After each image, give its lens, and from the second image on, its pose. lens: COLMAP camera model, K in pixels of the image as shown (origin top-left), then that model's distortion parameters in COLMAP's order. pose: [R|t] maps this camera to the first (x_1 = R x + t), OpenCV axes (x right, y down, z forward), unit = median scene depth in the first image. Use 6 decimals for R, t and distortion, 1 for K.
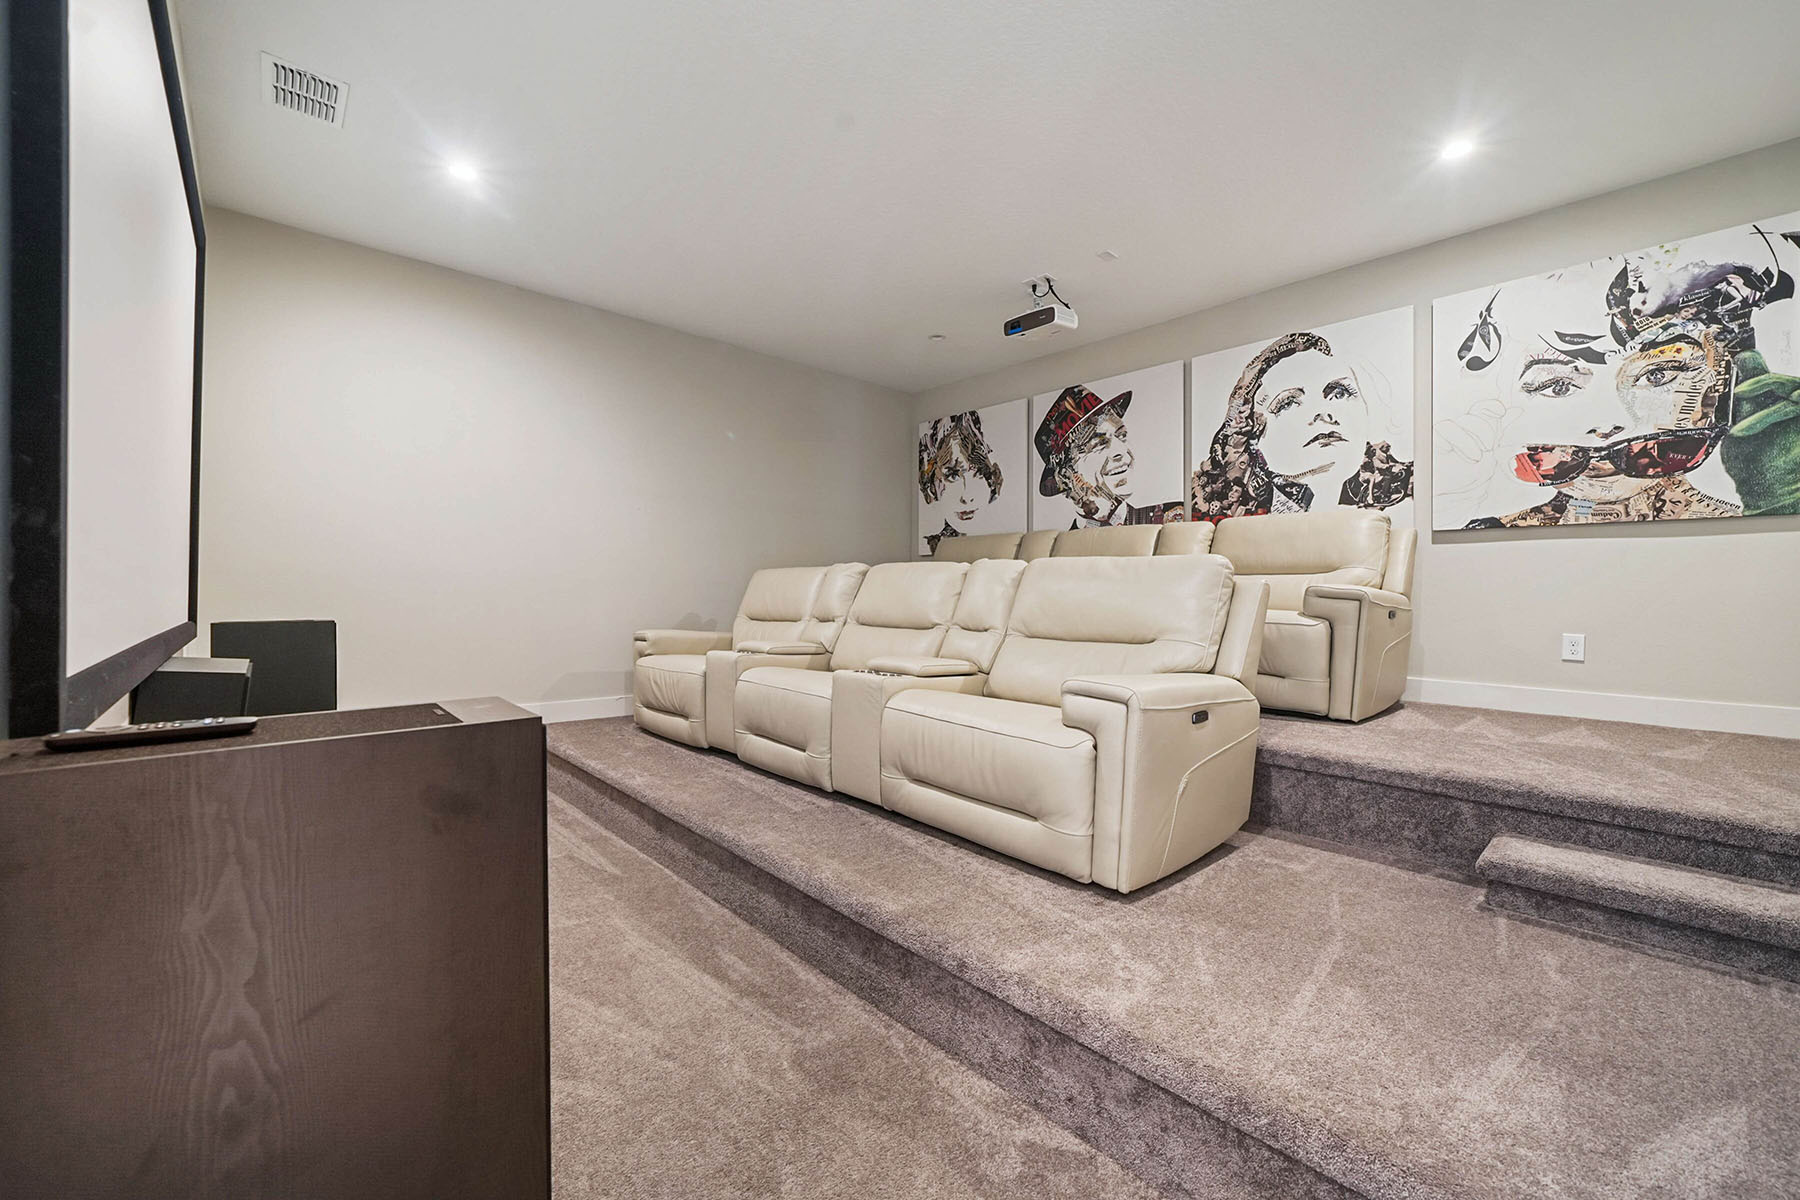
lens RADIAL K [[709.5, 0, 897.5], [0, 709.5, 603.2], [0, 0, 1]] dist [0.000780, 0.000025]
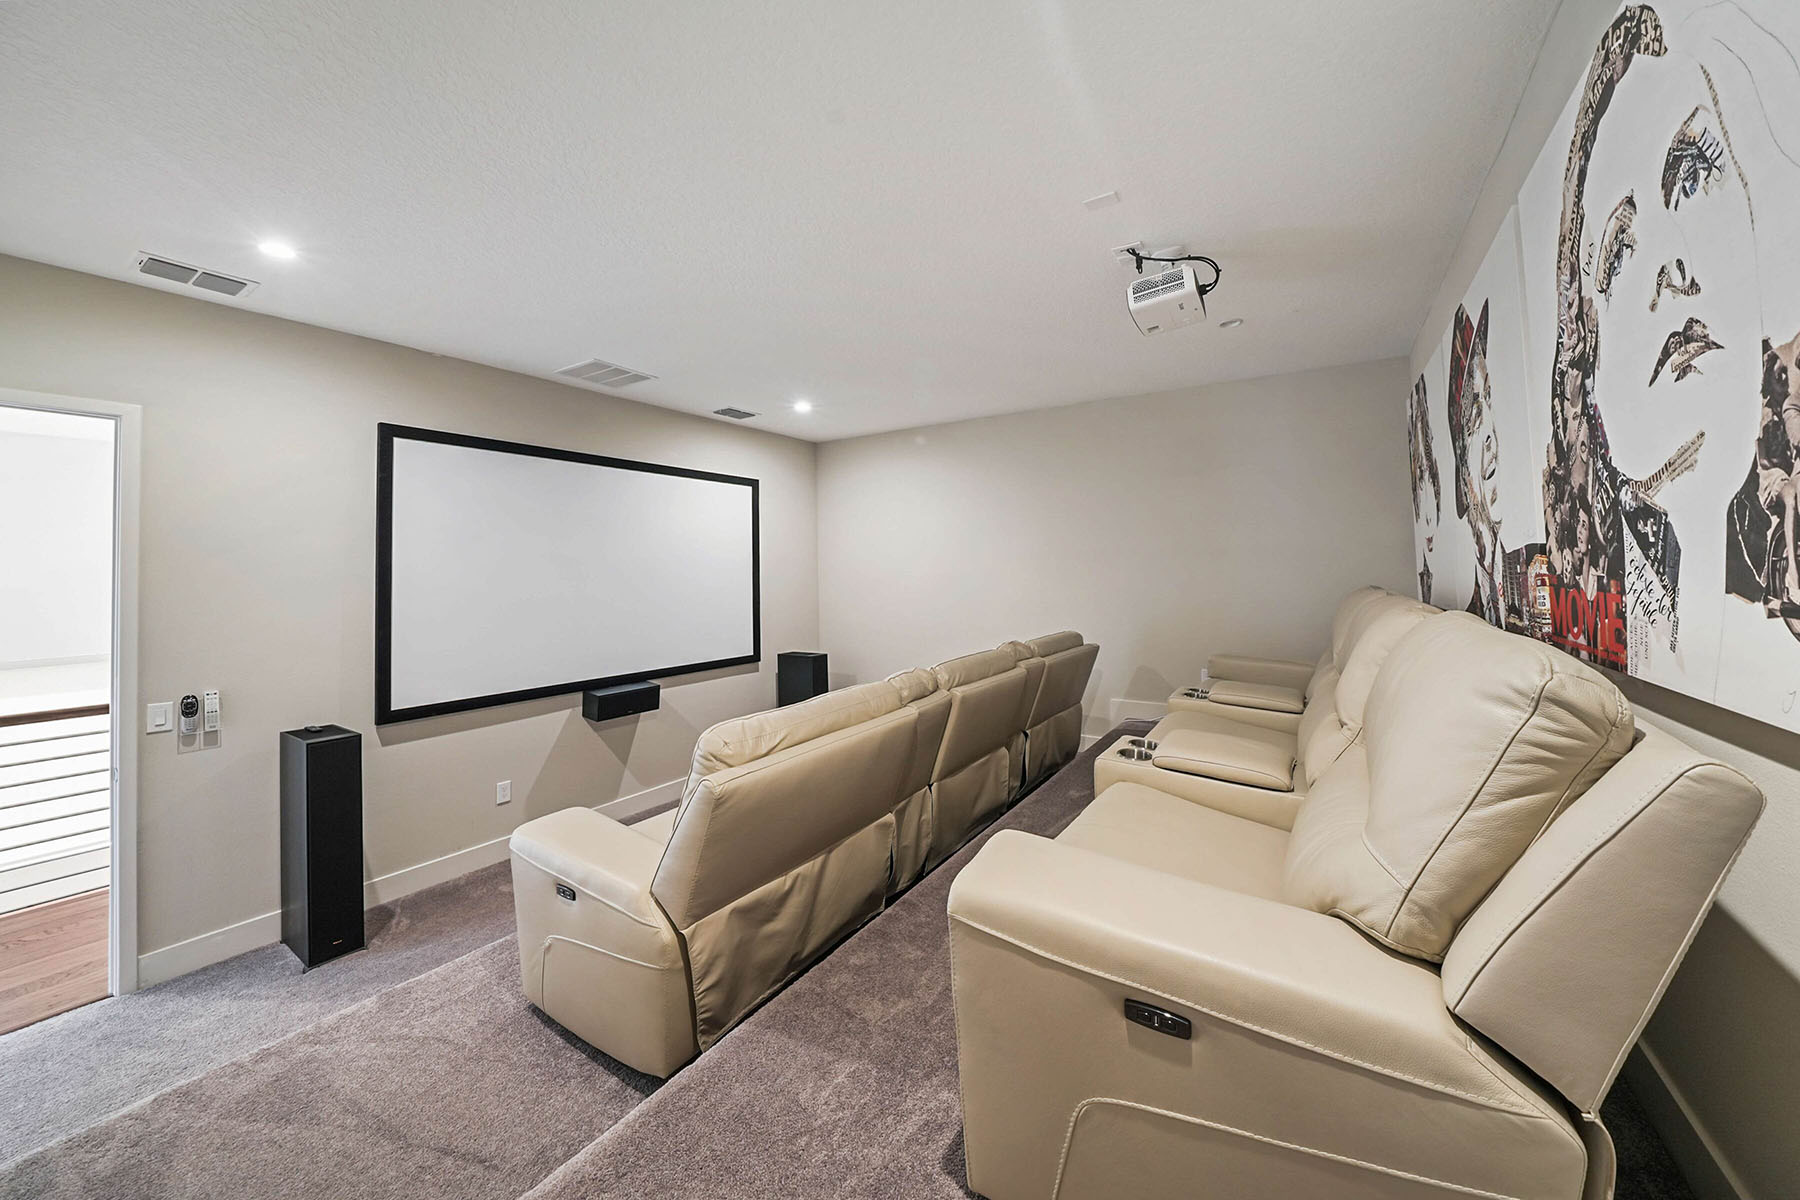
lens RADIAL K [[619.0, 0, 898.2], [0, 619.0, 584.1], [0, 0, 1]] dist [-0.000141, -0.000017]
pose [[0.248103, 0.003831, -0.968726, 0.707312], [0.004194, 0.999979, 0.005028, -0.133412], [0.968725, -0.005311, 0.248082, 0.601288]]
